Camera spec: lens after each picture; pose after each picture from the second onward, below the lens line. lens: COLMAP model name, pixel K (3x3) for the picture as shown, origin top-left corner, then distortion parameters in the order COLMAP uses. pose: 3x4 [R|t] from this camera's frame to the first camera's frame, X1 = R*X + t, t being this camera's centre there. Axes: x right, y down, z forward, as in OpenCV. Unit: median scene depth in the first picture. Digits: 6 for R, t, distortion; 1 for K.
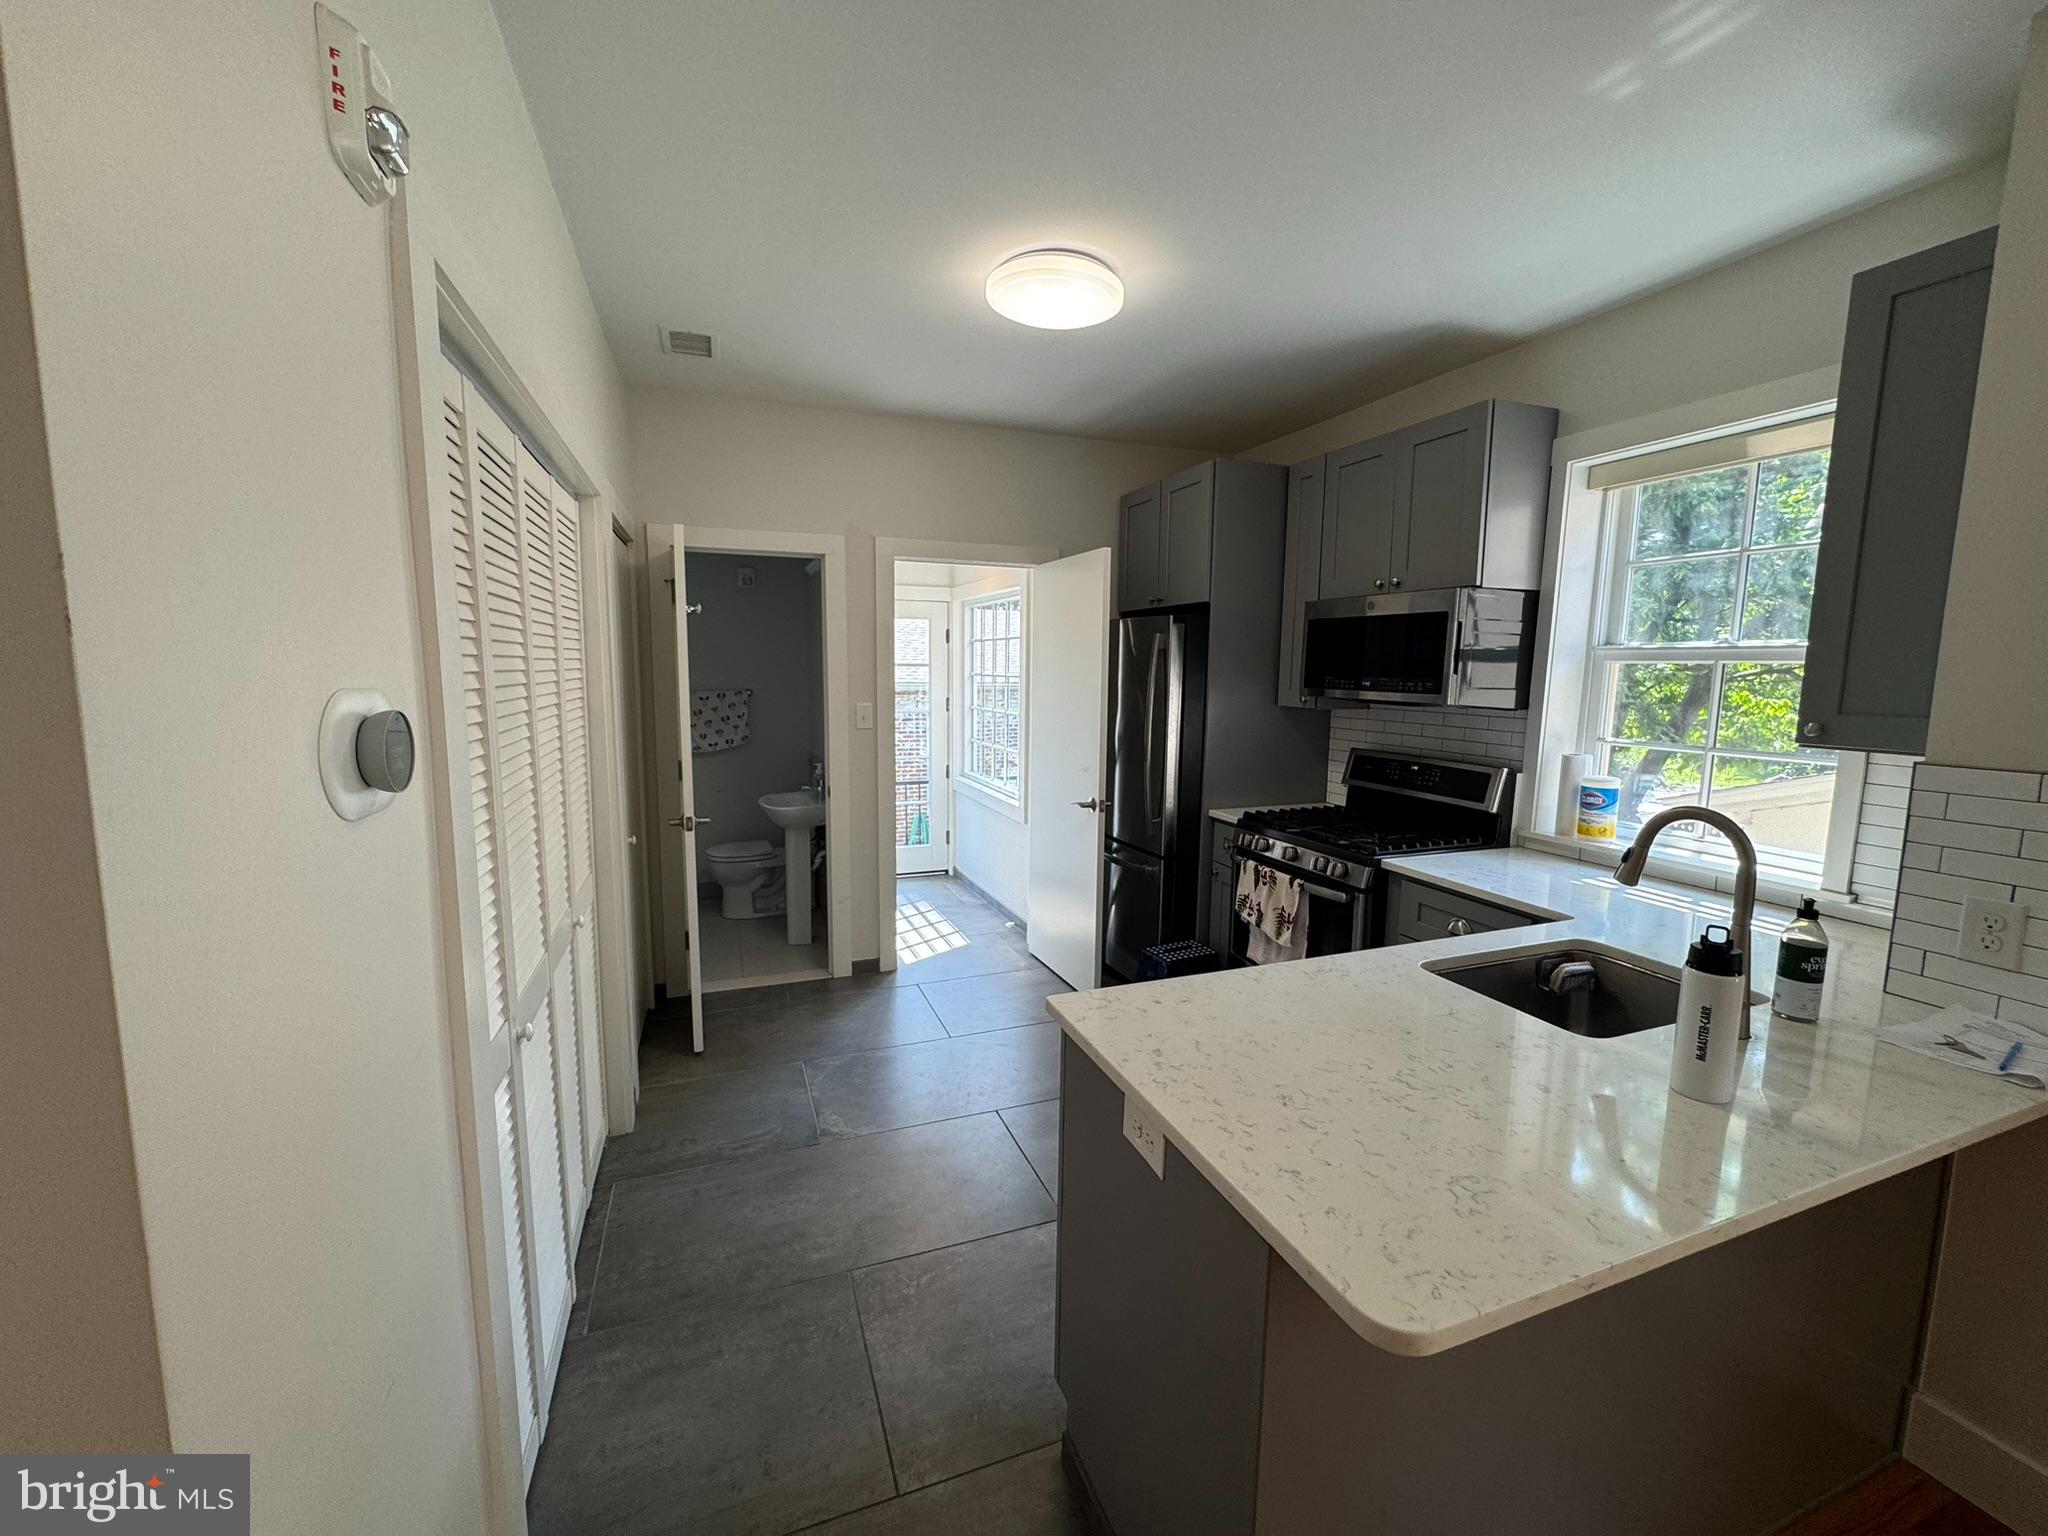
lens RADIAL K [[820.4, 0, 1018.0], [0, 820.4, 769.1], [0, 0, 1]] dist [0.003440, -0.001227]
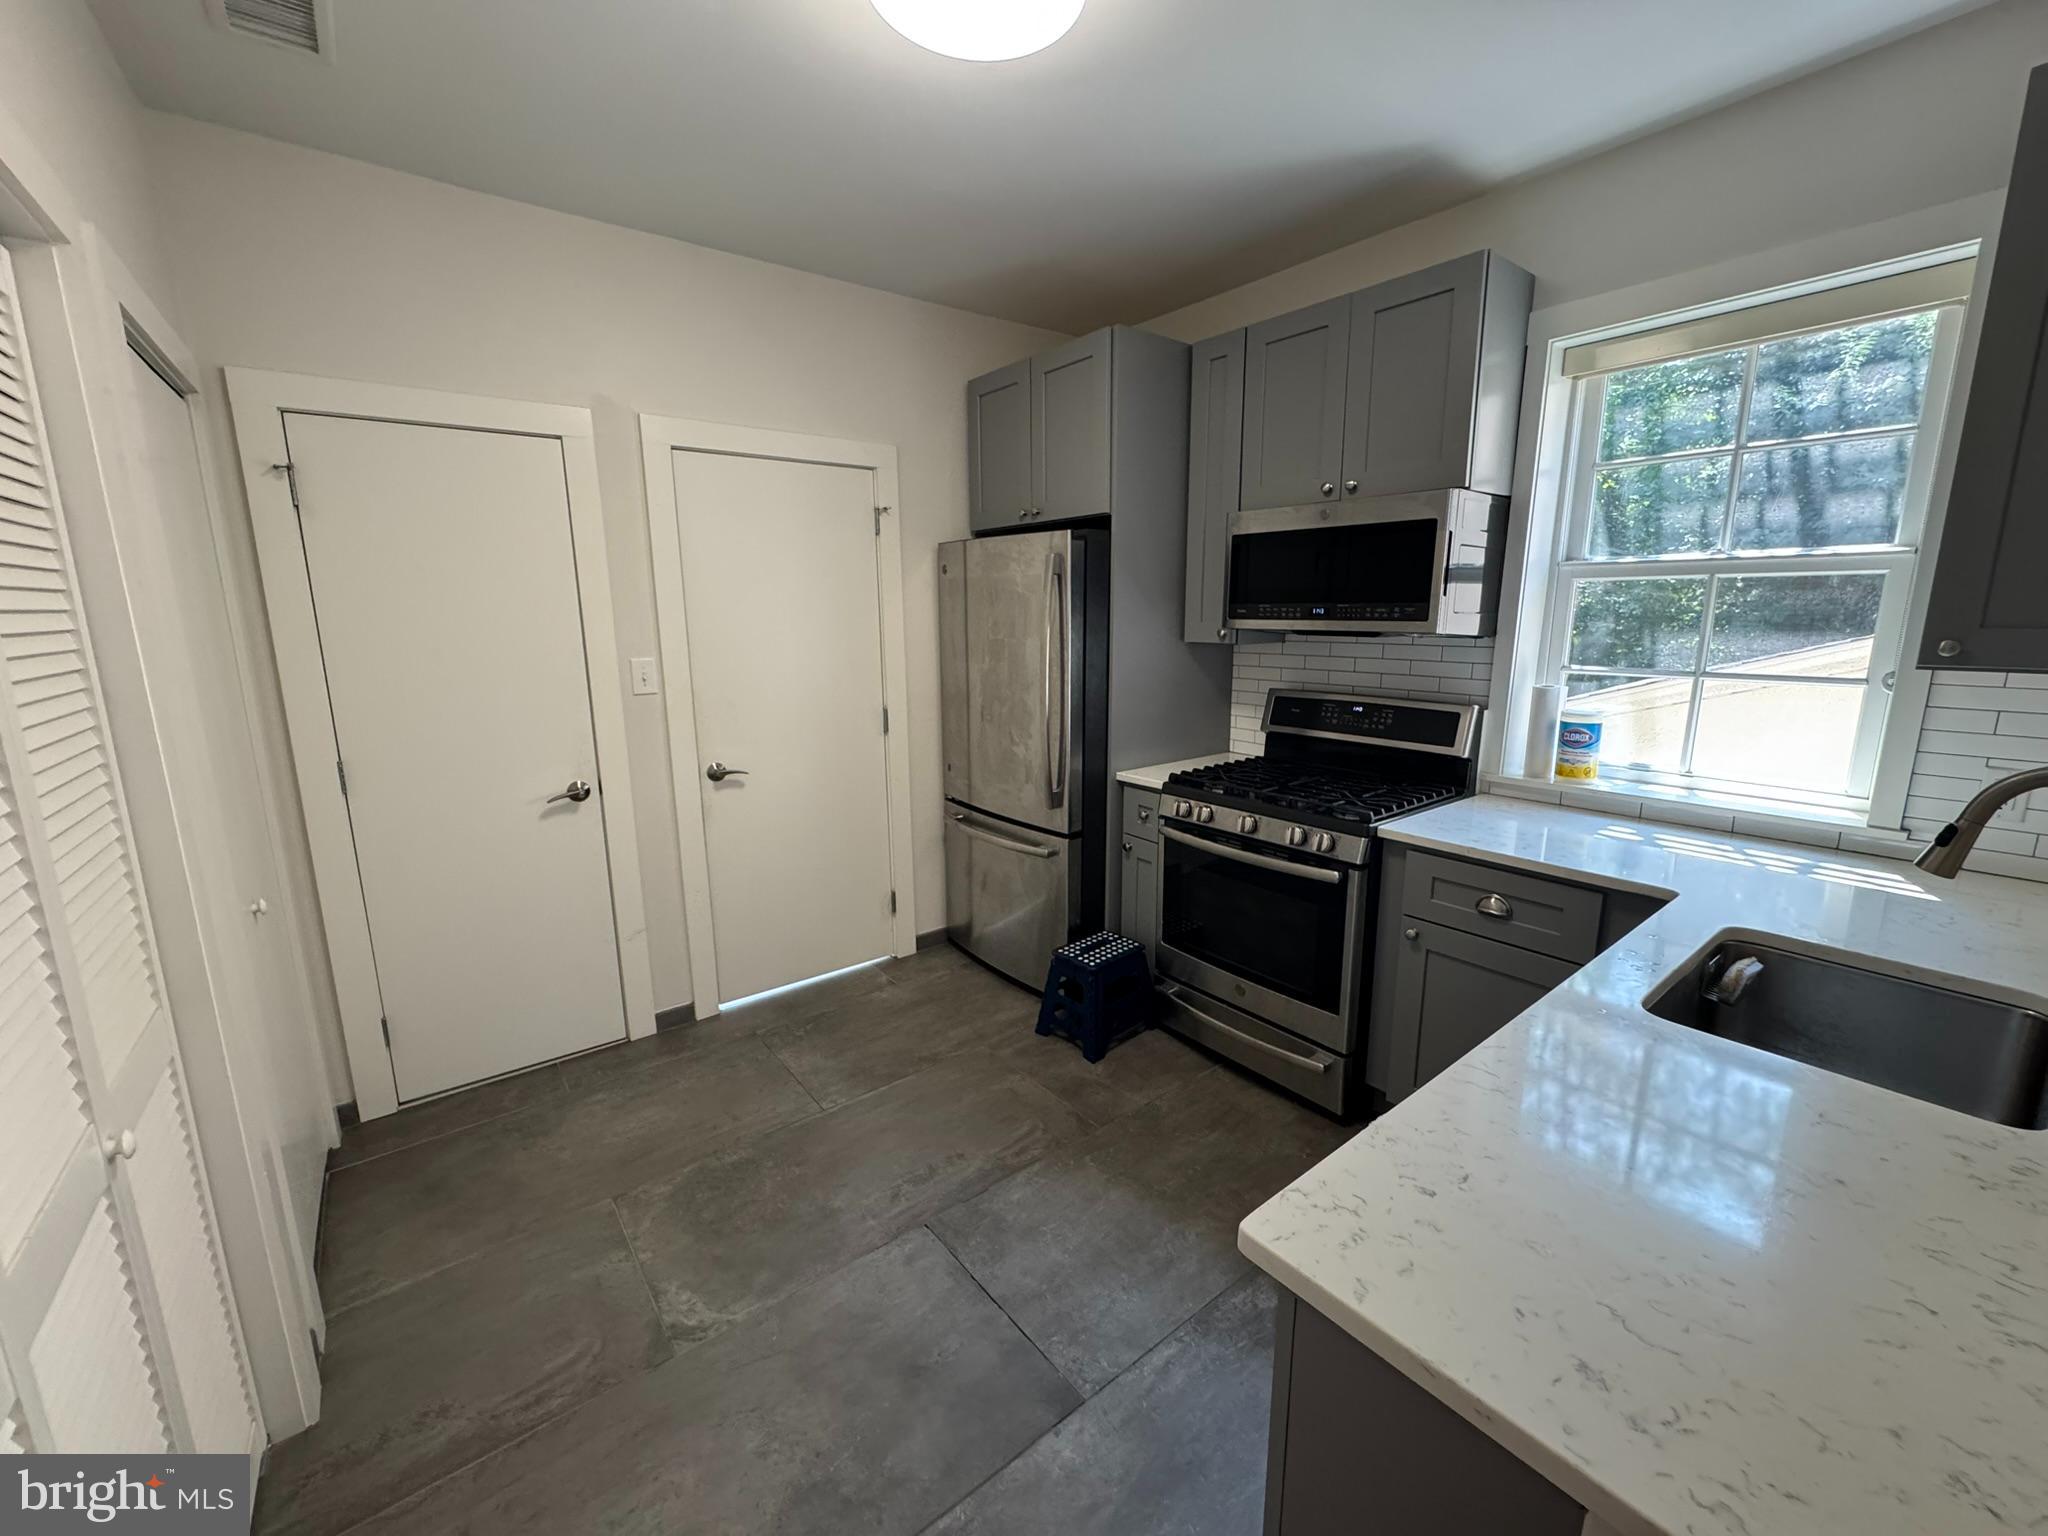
lens RADIAL K [[820.4, 0, 1021.8], [0, 820.4, 767.9], [0, 0, 1]] dist [0.003440, -0.001227]
pose [[0.953069, -0.077916, 0.292554, -0.125160], [0.057217, 0.995258, 0.078667, -0.031585], [-0.297296, -0.058236, 0.953008, 0.314684]]
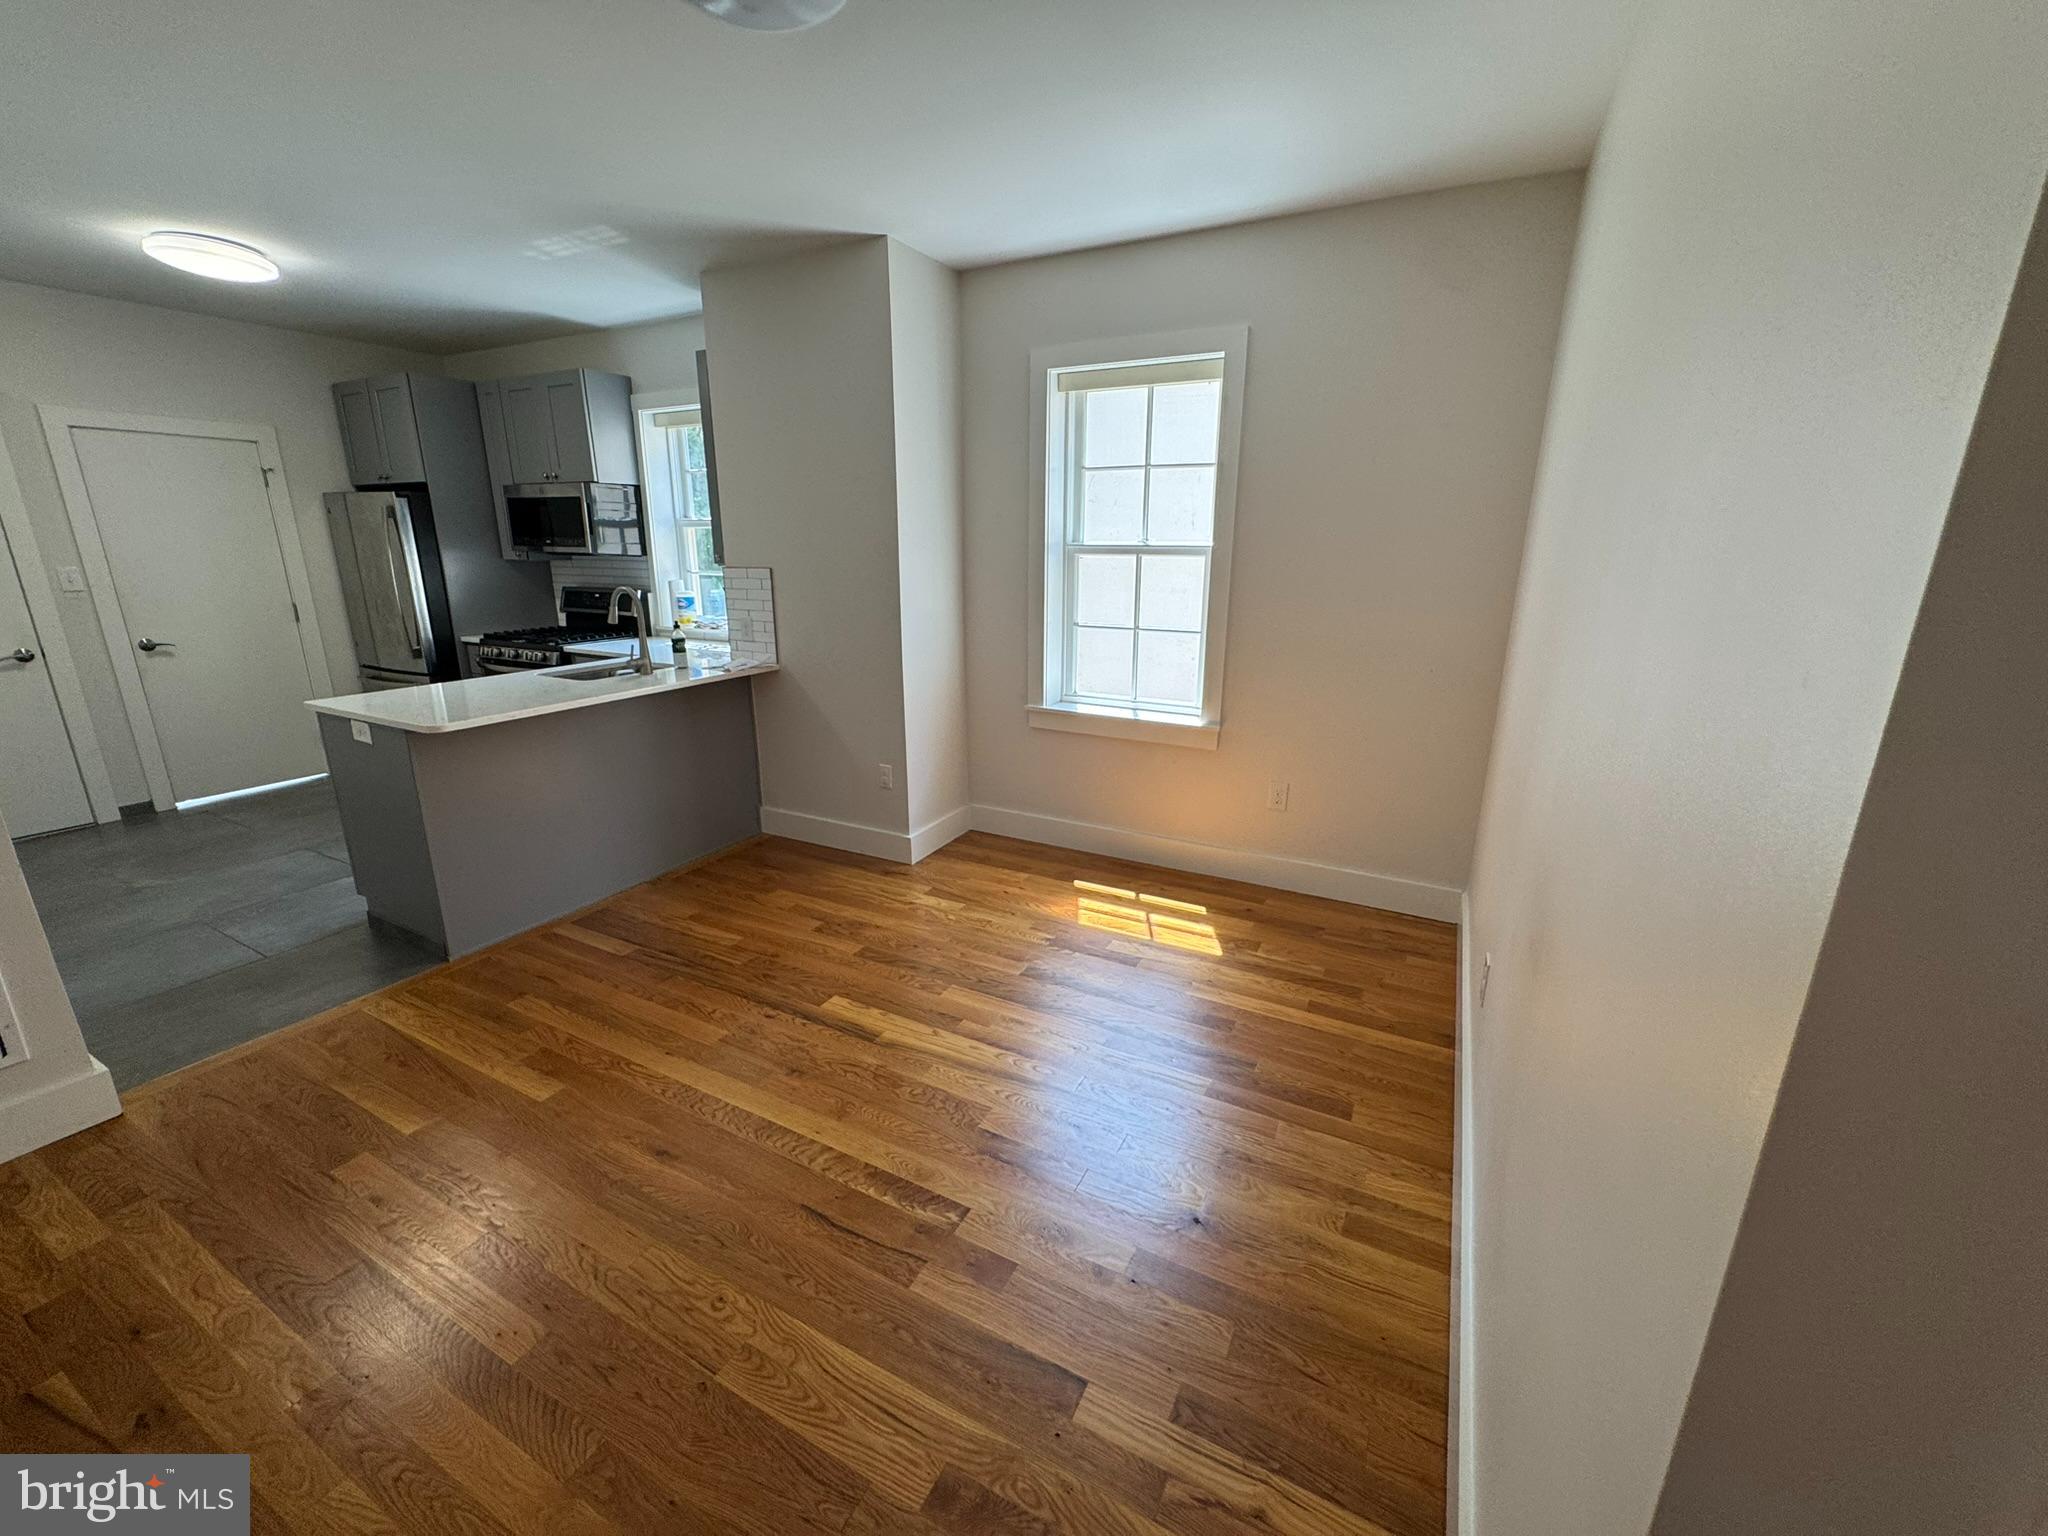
lens RADIAL K [[820.4, 0, 1020.5], [0, 820.4, 768.1], [0, 0, 1]] dist [0.003440, -0.001227]
pose [[0.752099, -0.184060, 0.632826, 0.029020], [0.086531, 0.979476, 0.182044, 0.123120], [-0.653344, -0.082156, 0.752590, -0.882802]]
